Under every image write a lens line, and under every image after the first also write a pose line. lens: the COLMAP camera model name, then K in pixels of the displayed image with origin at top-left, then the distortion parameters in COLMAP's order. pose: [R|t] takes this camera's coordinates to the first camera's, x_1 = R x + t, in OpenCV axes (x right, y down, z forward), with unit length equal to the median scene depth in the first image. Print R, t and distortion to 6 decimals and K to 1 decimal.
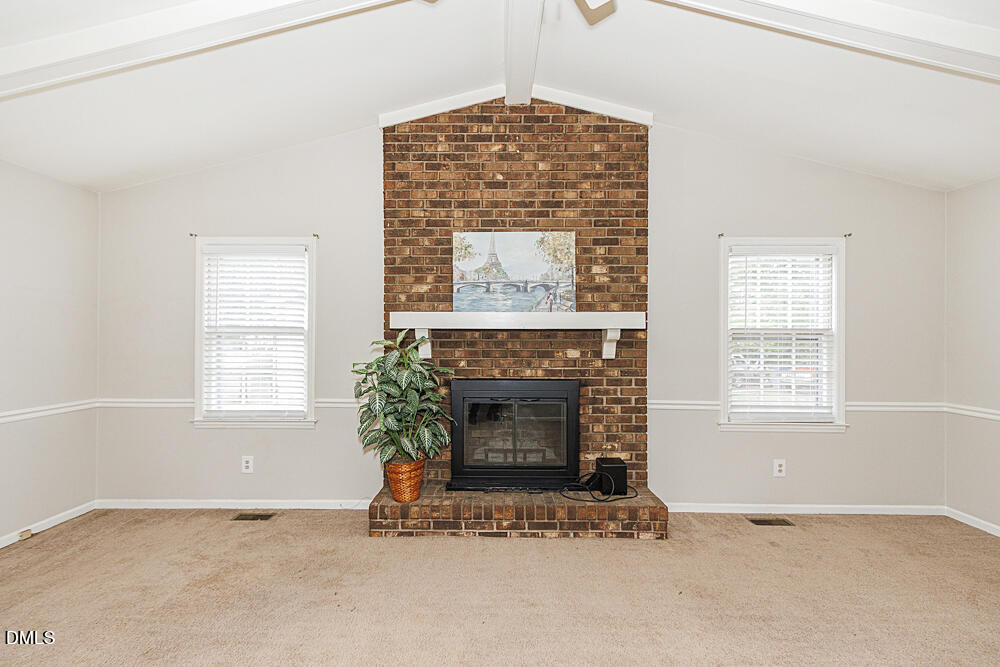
lens RADIAL K [[459.8, 0, 492.2], [0, 459.8, 336.7], [0, 0, 1]] dist [0.004644, -0.000698]
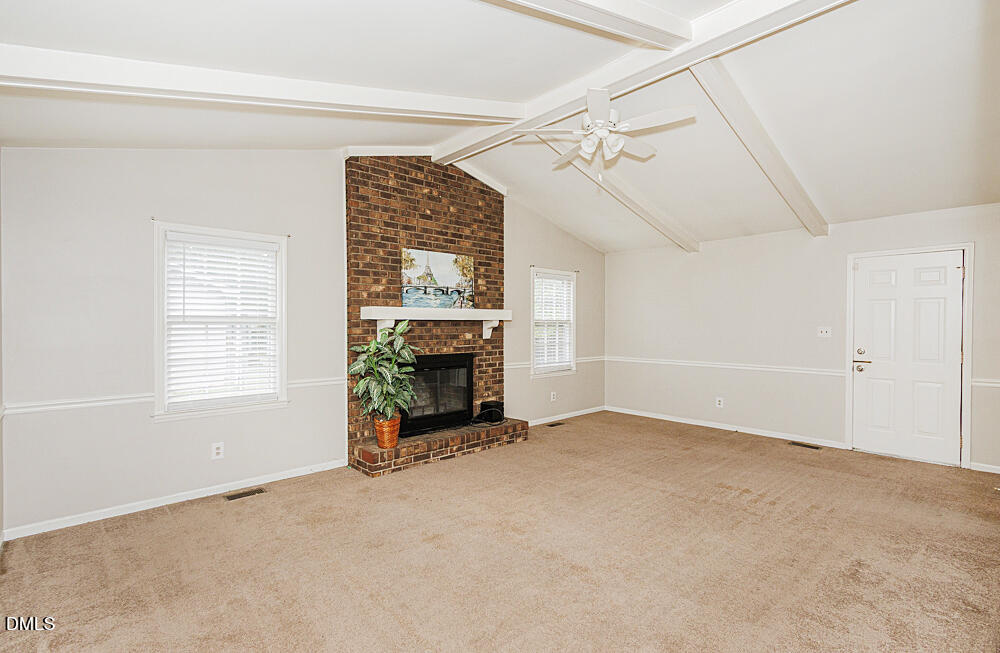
lens RADIAL K [[466.9, 0, 491.8], [0, 466.9, 329.6], [0, 0, 1]] dist [0.004706, -0.002495]
pose [[0.729889, -0.011346, 0.683472, -0.823981], [0.001613, 0.999888, 0.014877, -0.007103], [-0.683564, -0.009756, 0.729826, -0.180316]]
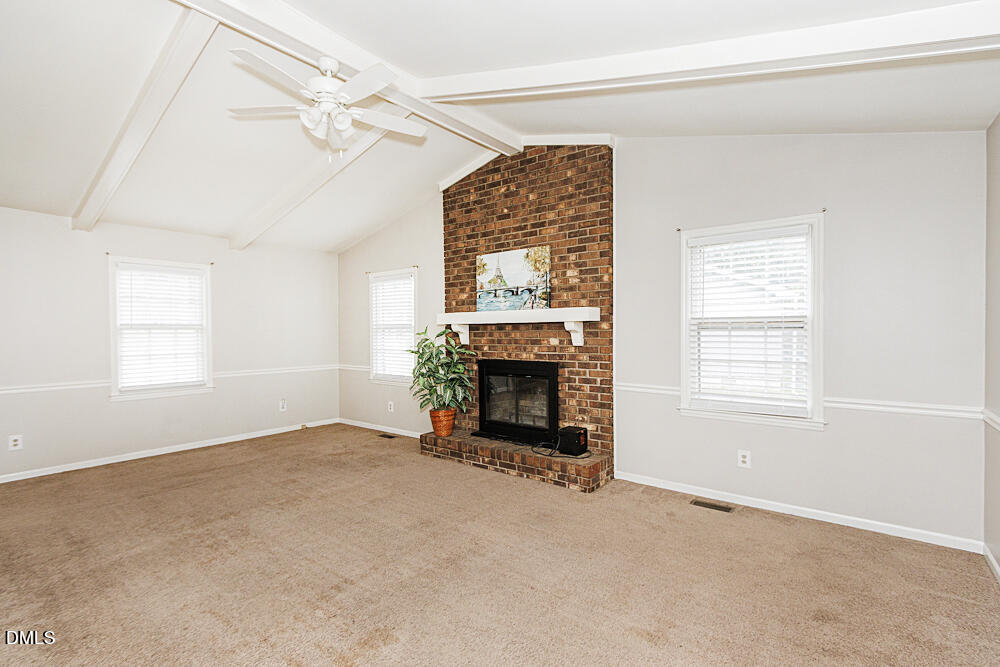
lens RADIAL K [[459.8, 0, 489.1], [0, 459.8, 337.0], [0, 0, 1]] dist [0.004644, -0.000698]
pose [[0.791708, -0.001082, -0.610898, 0.804382], [0.010715, 0.999869, 0.012116, 0.007358], [0.610805, -0.016138, 0.791616, -0.105360]]
